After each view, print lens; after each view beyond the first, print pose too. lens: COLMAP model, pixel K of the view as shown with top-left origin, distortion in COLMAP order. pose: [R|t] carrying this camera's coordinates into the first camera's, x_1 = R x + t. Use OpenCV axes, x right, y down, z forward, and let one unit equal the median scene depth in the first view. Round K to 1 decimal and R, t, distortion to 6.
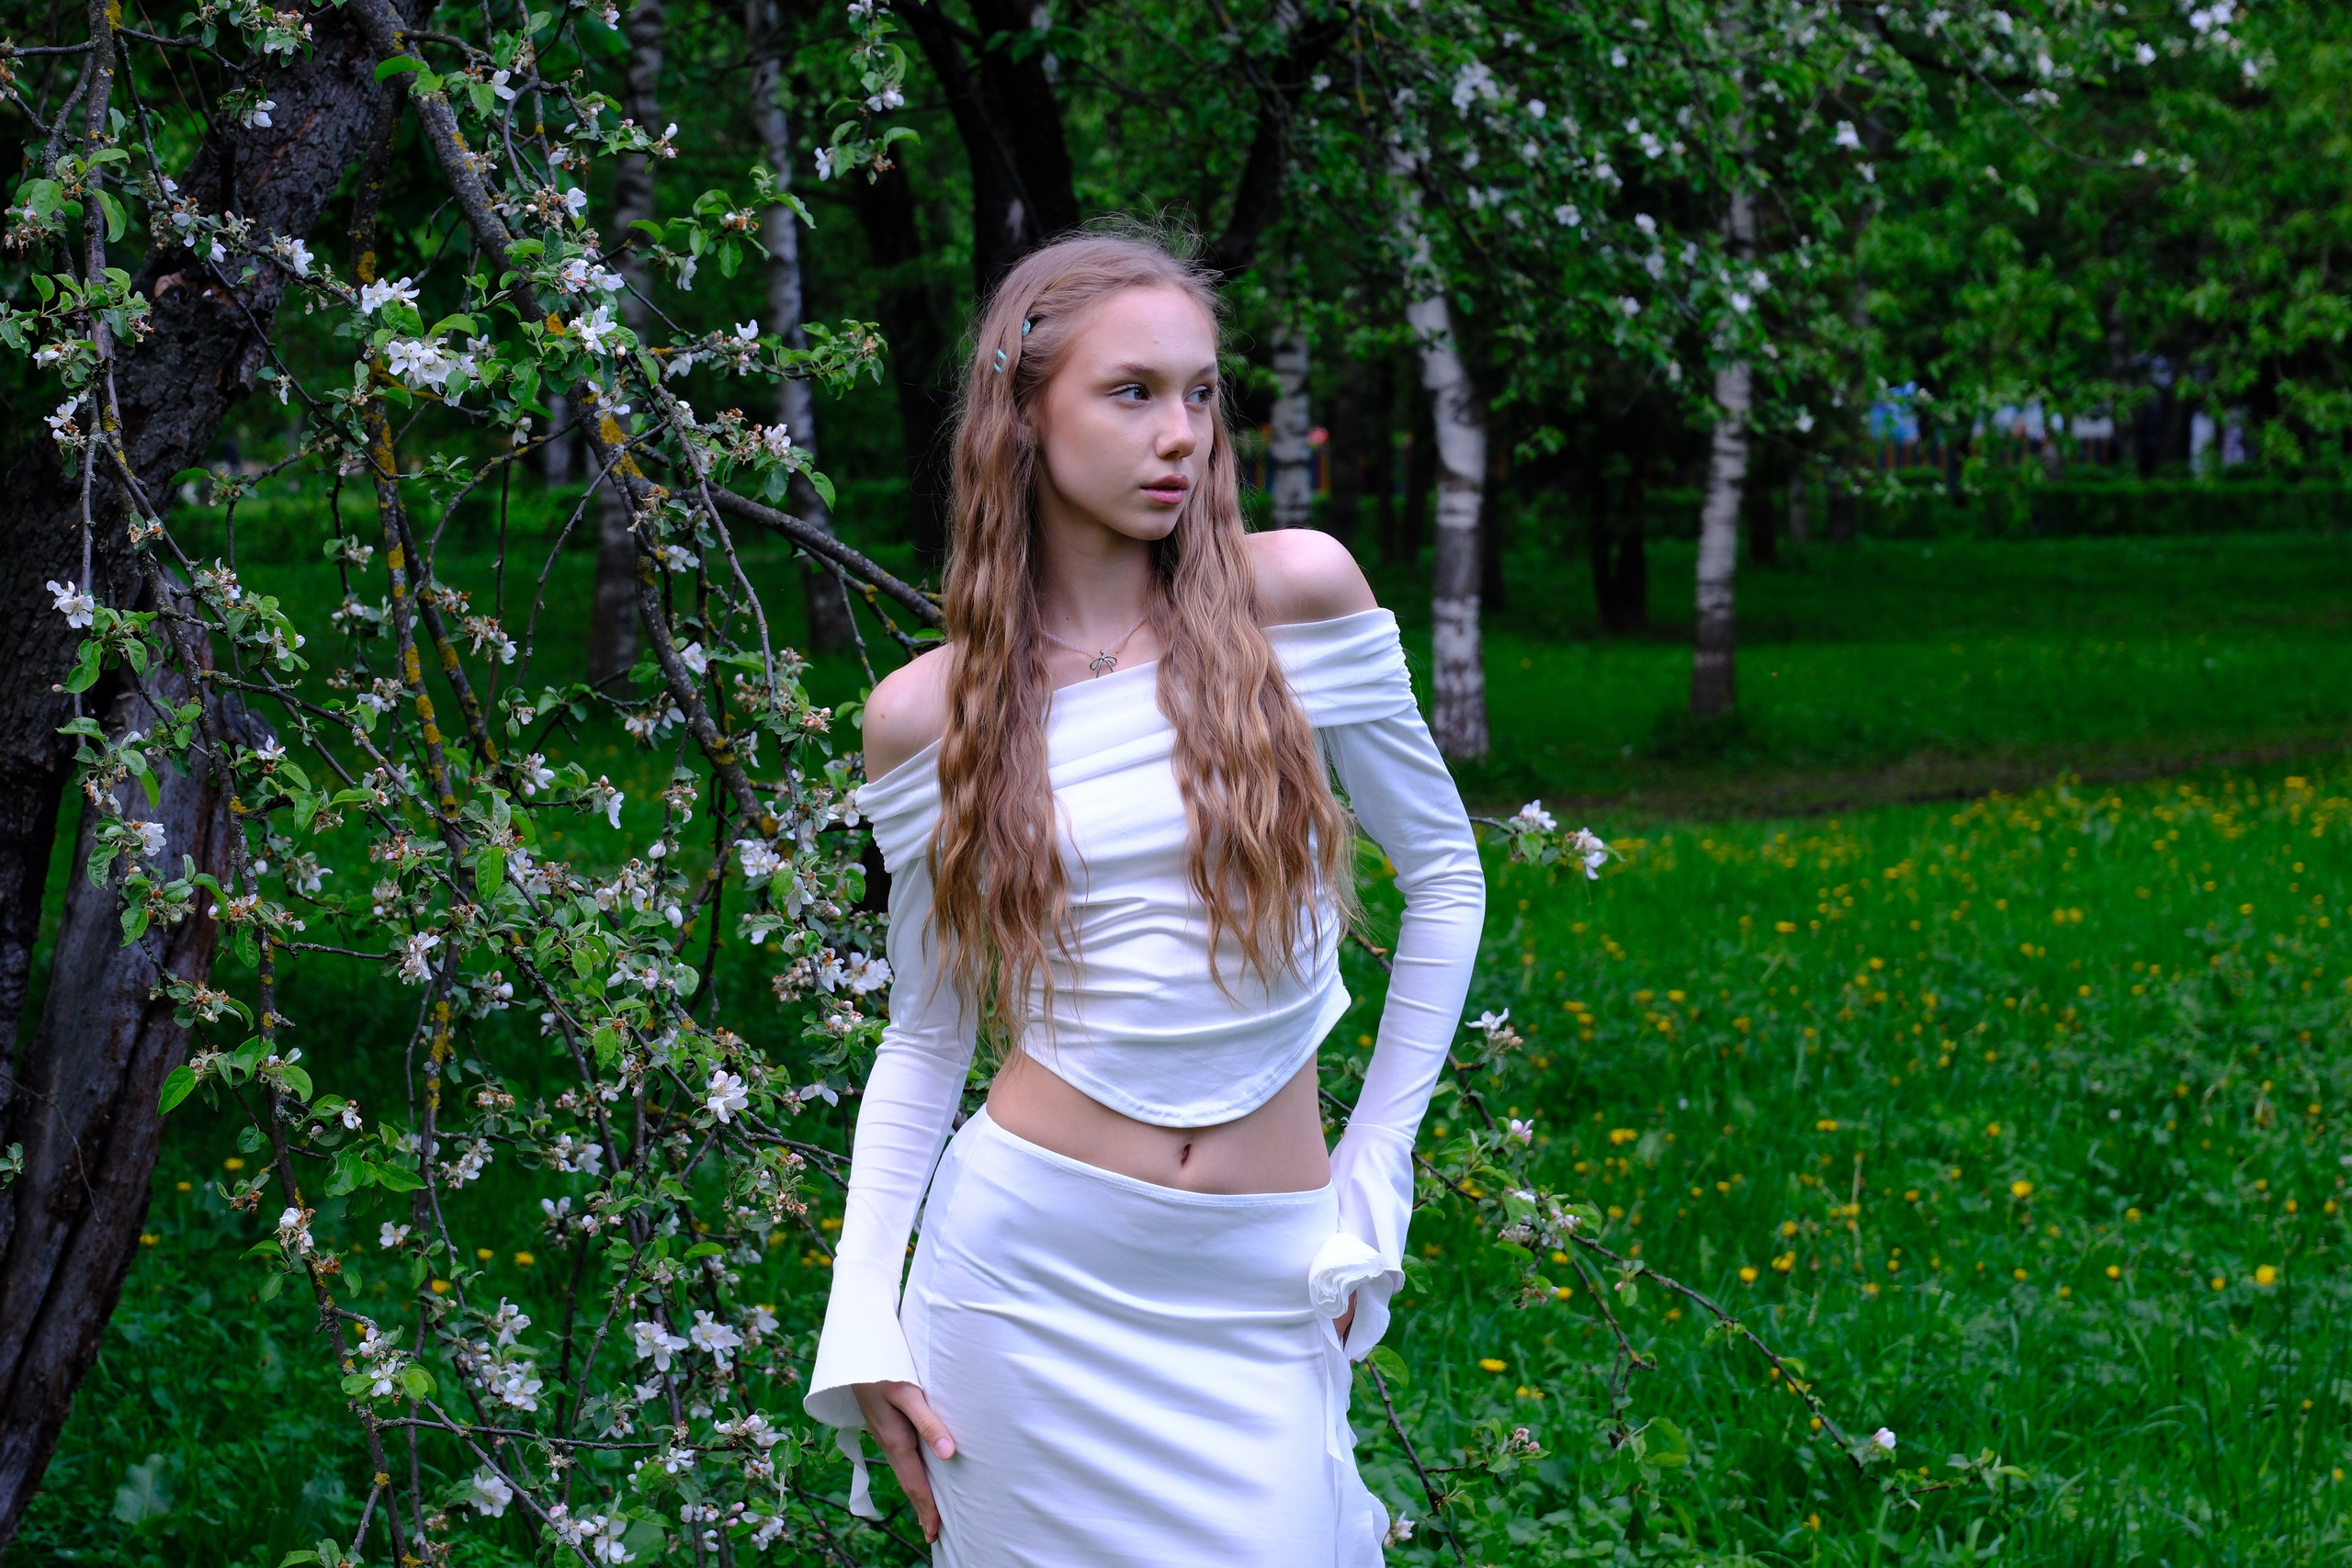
lens RADIAL K [[5028.9, 0, 1171.7], [0, 5028.9, 792.7], [0, 0, 1]] dist [-0.014599, 0.415844]
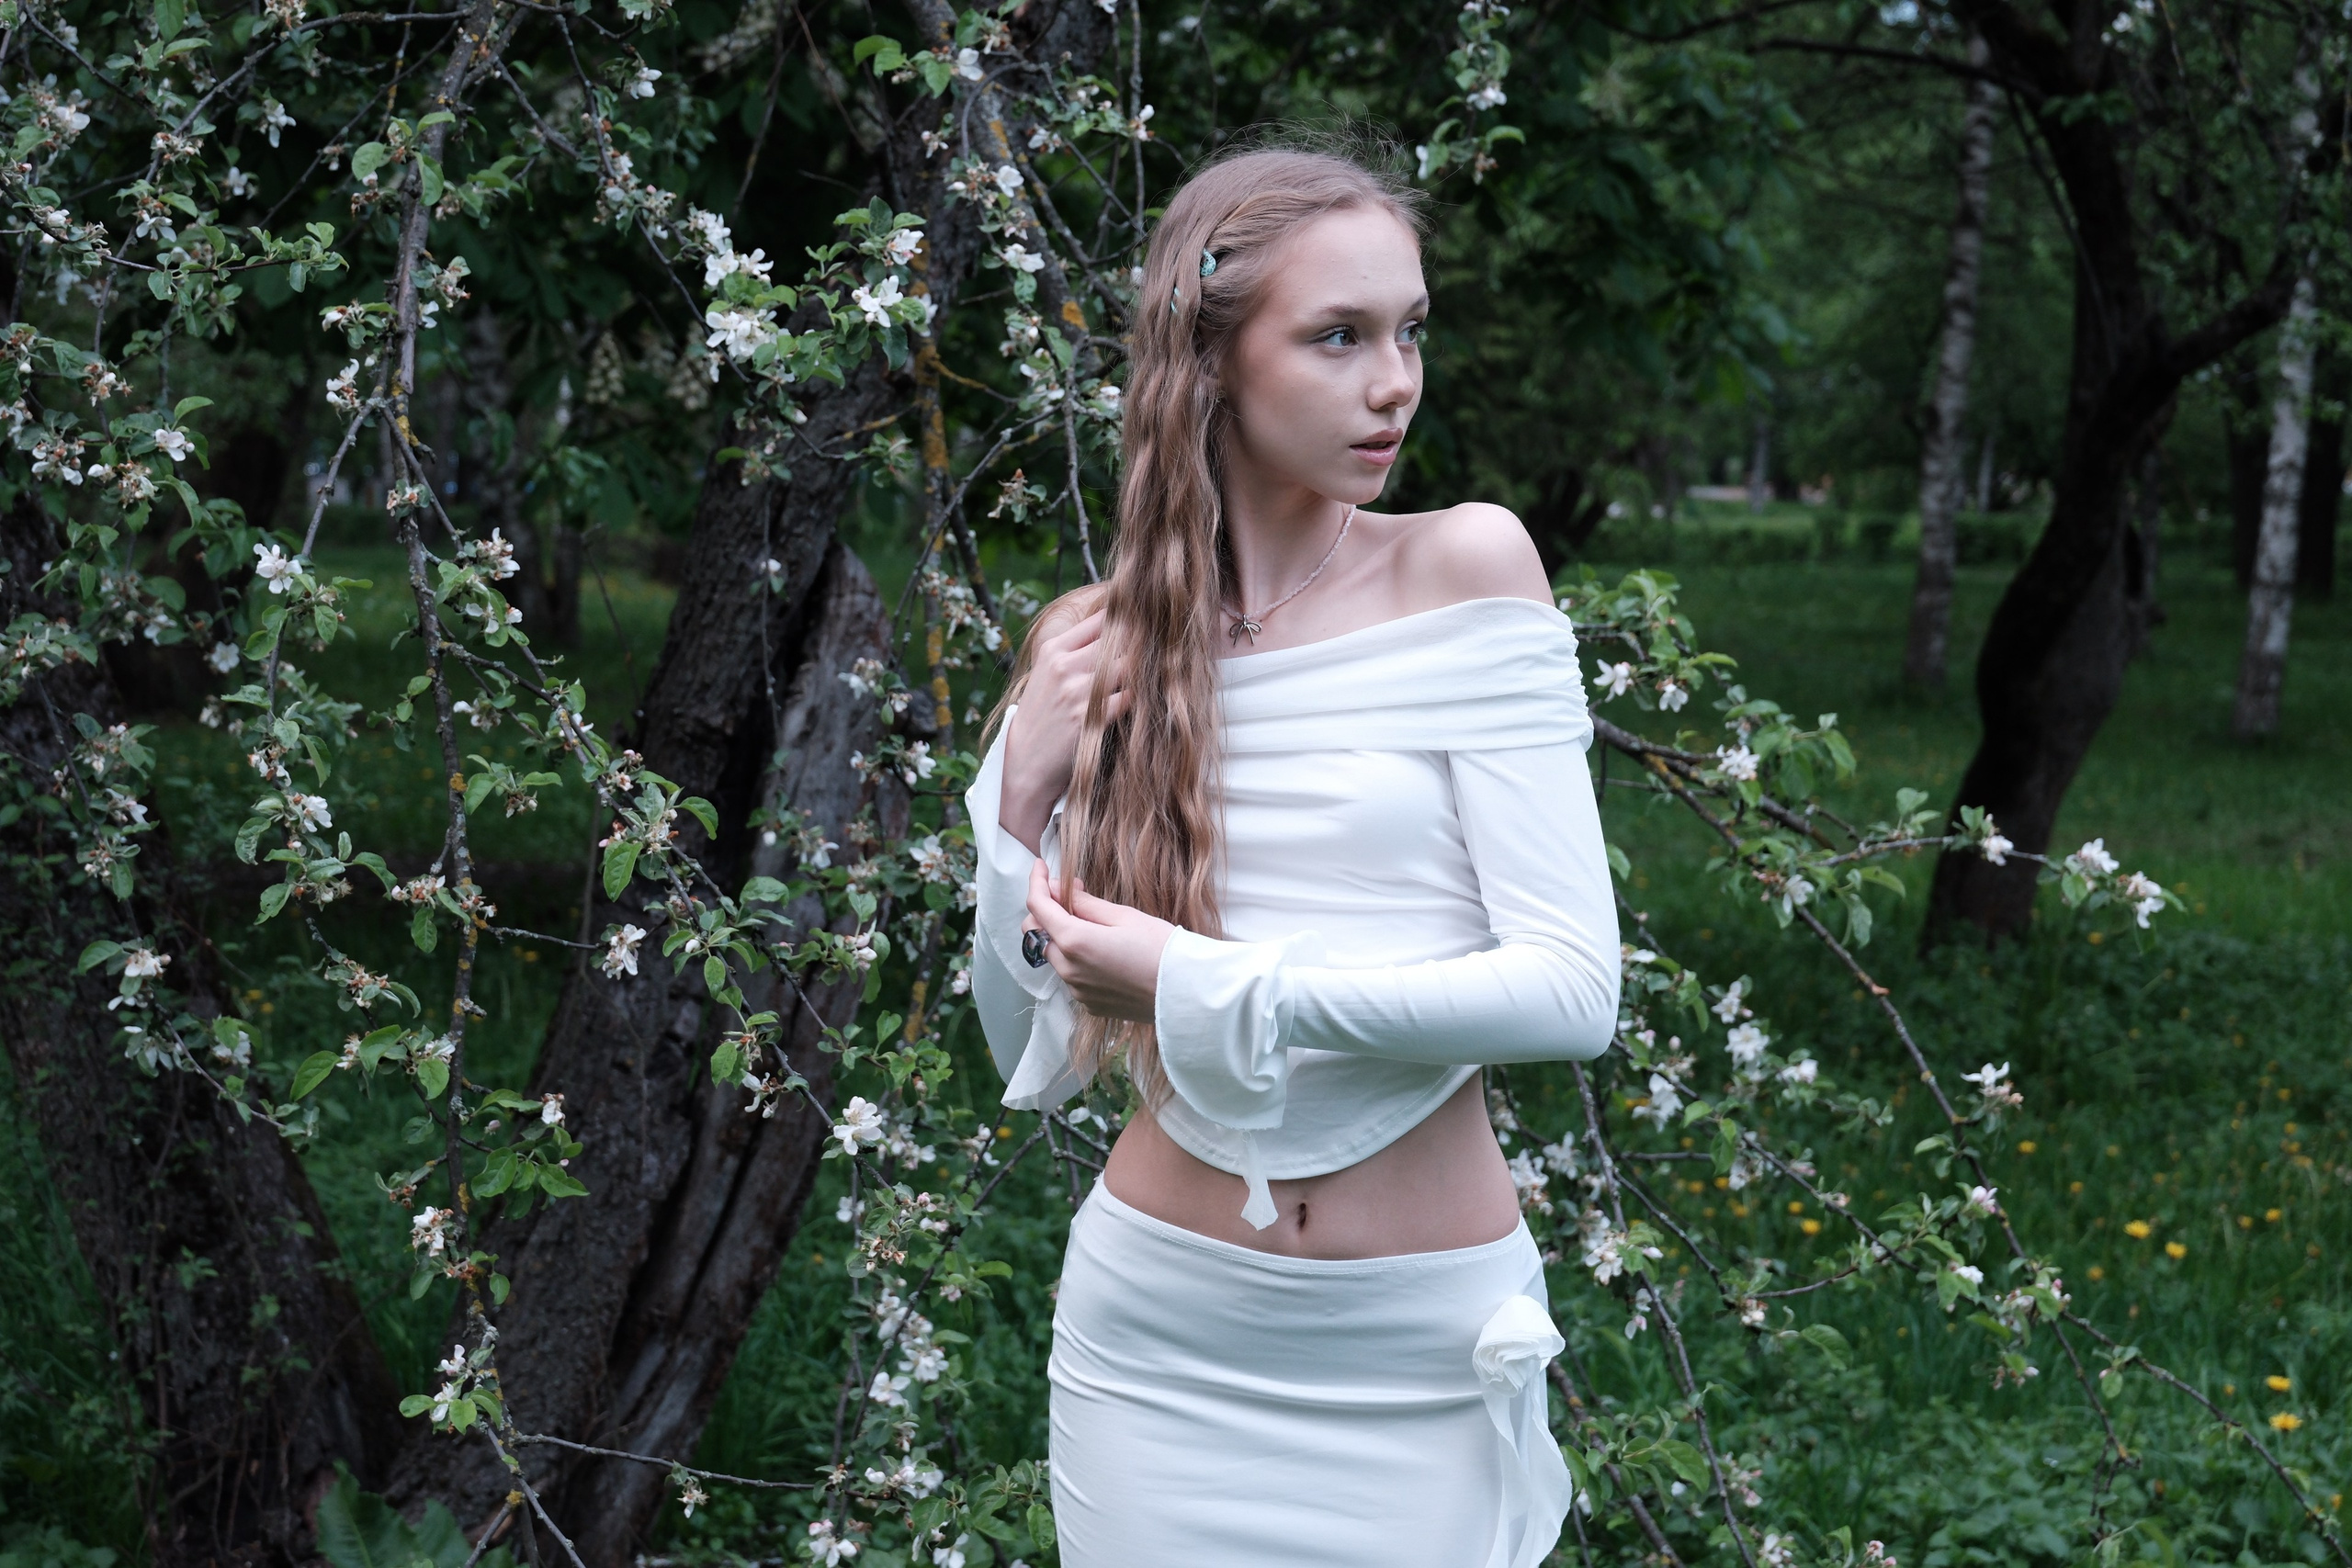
lens RADIAL K [[4013.0, 0, 1168.8], [0, 4013.0, 784.3], [0, 0, 1]] dist [-0.006235, 0.141125]
pose [[0.948393, 0.050111, -0.313113, 0.156479], [-0.047809, 0.998743, 0.015030, -0.012828], [0.313472, 0.000715, 0.949597, 0.258546]]
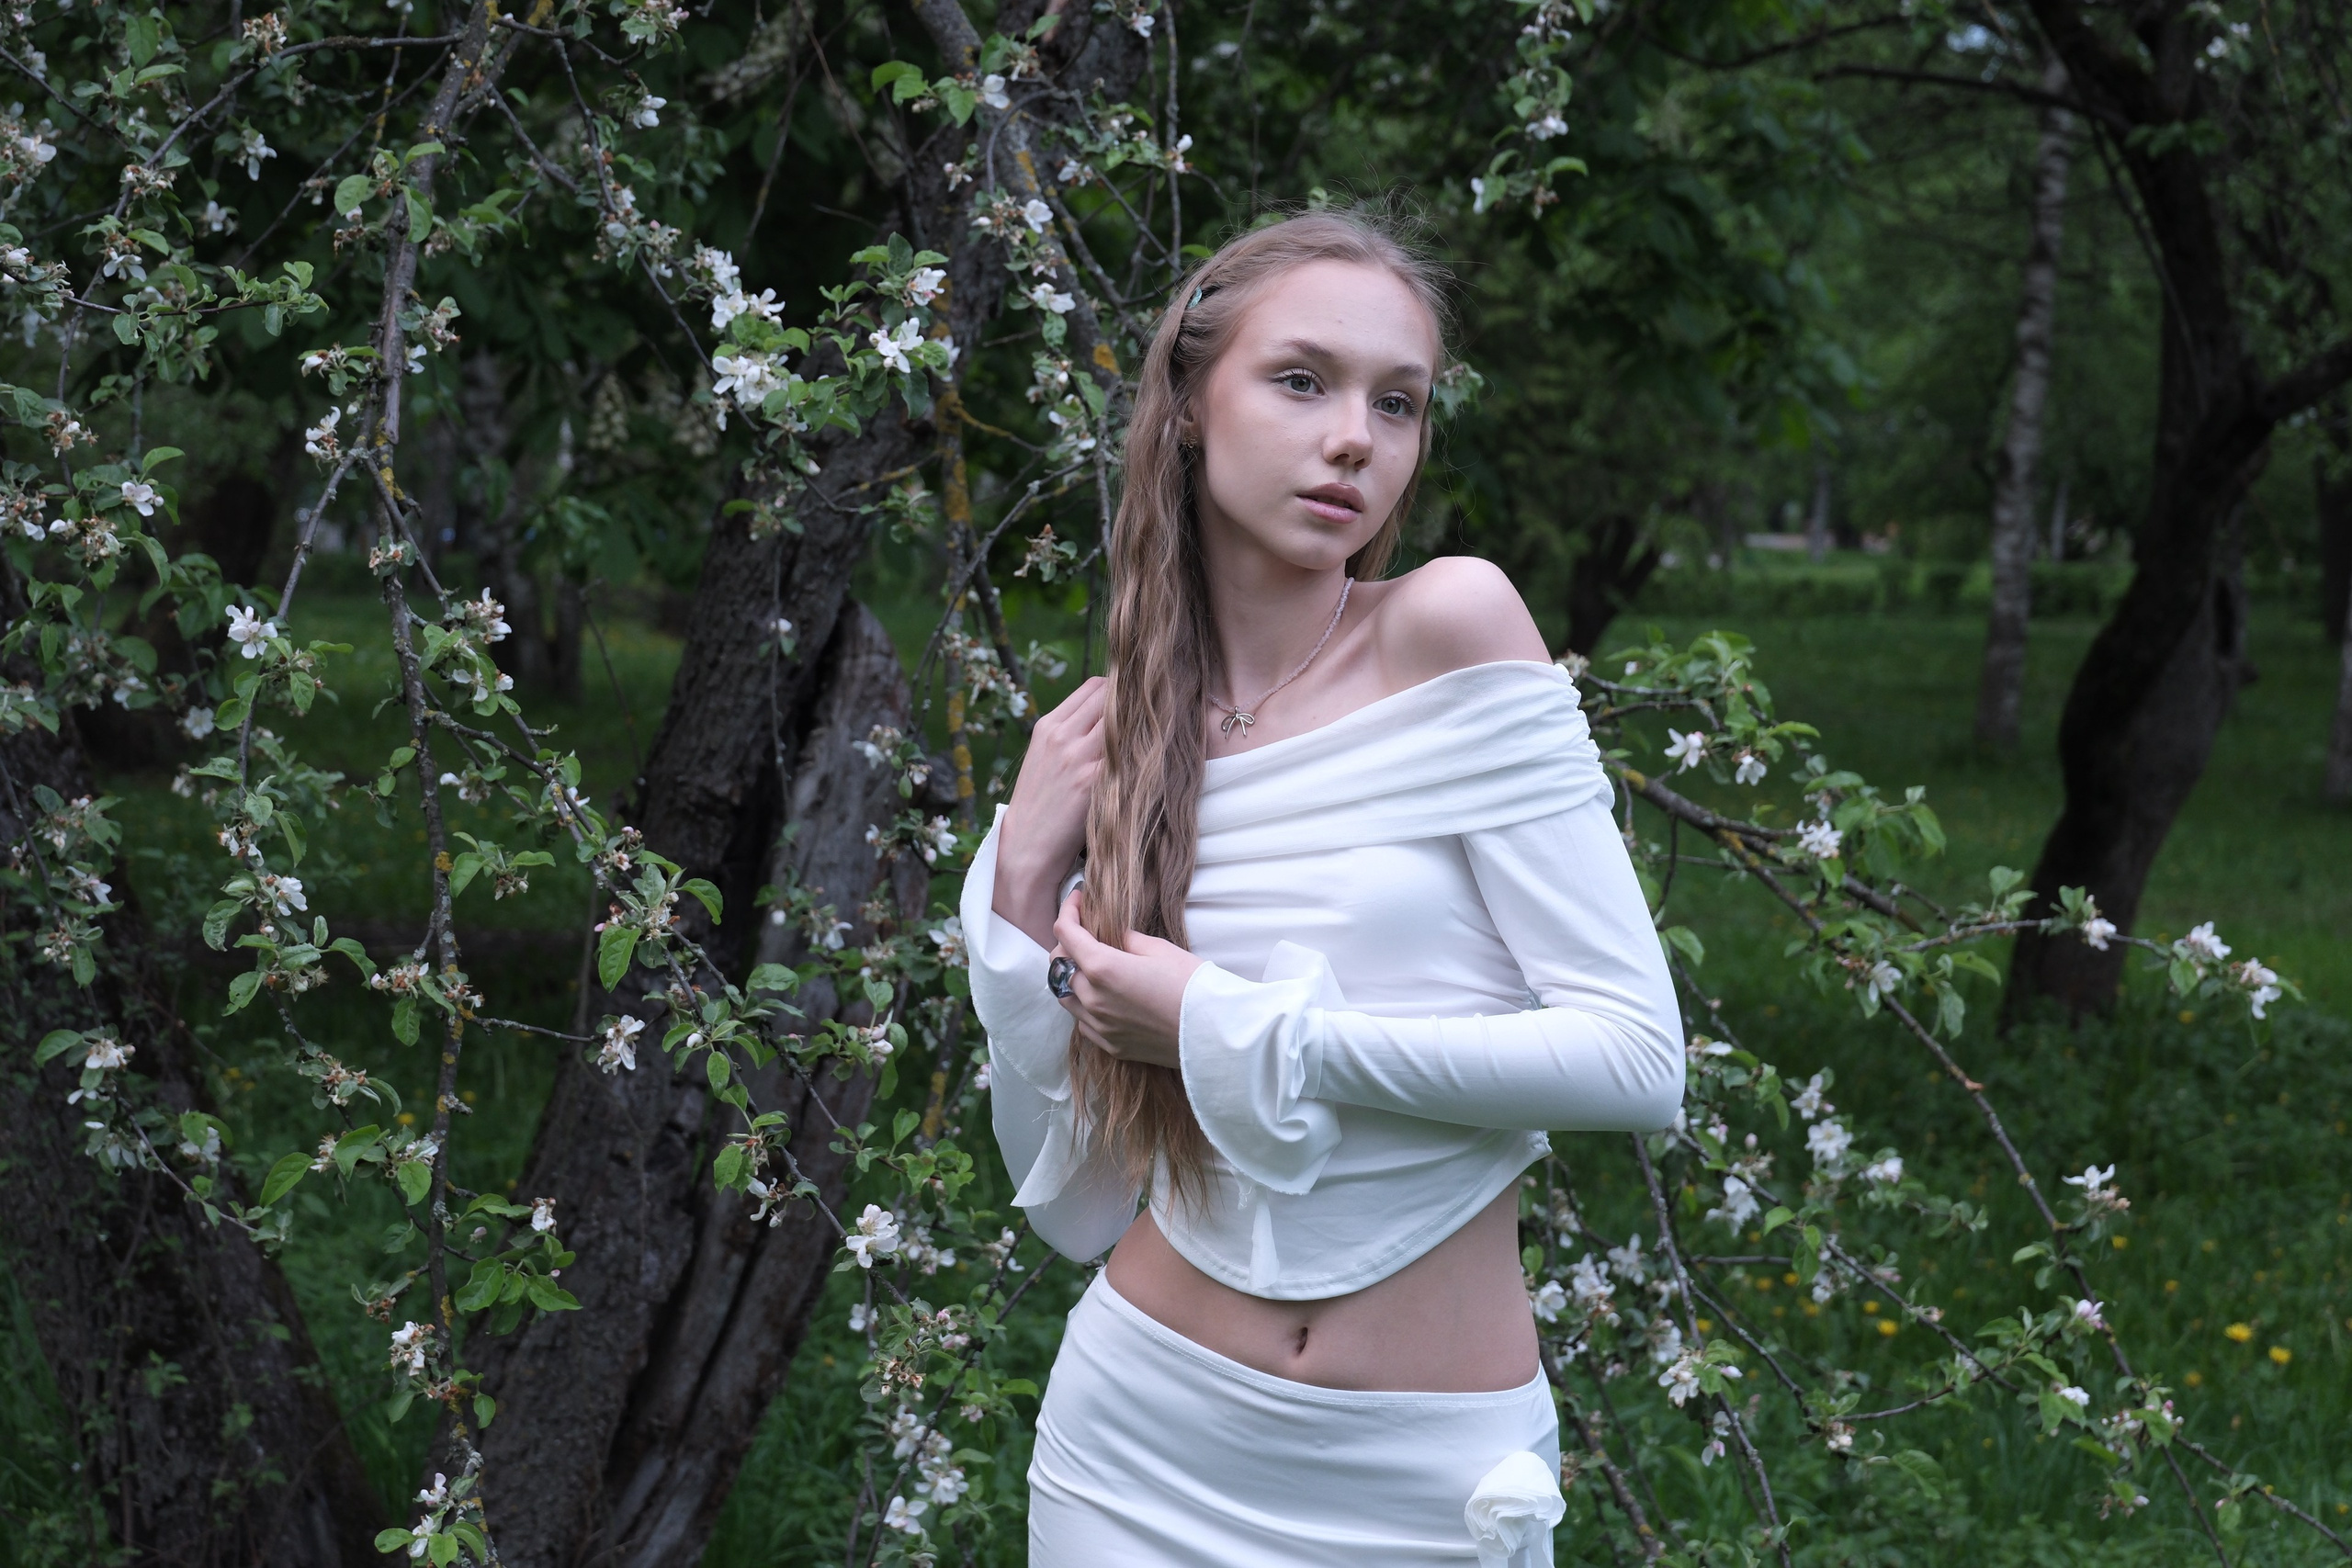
lens RADIAL K [[4212.5, 0, 1138.1], [0, 4212.5, 741.9], [0, 0, 1]] dist [-0.000907, 0.104909]
pose [[0.943694, 0.043844, -0.327902, 0.149341], [-0.049516, 0.998733, -0.008965, -0.015350], [0.327094, 0.024696, 0.944669, 0.274792]]
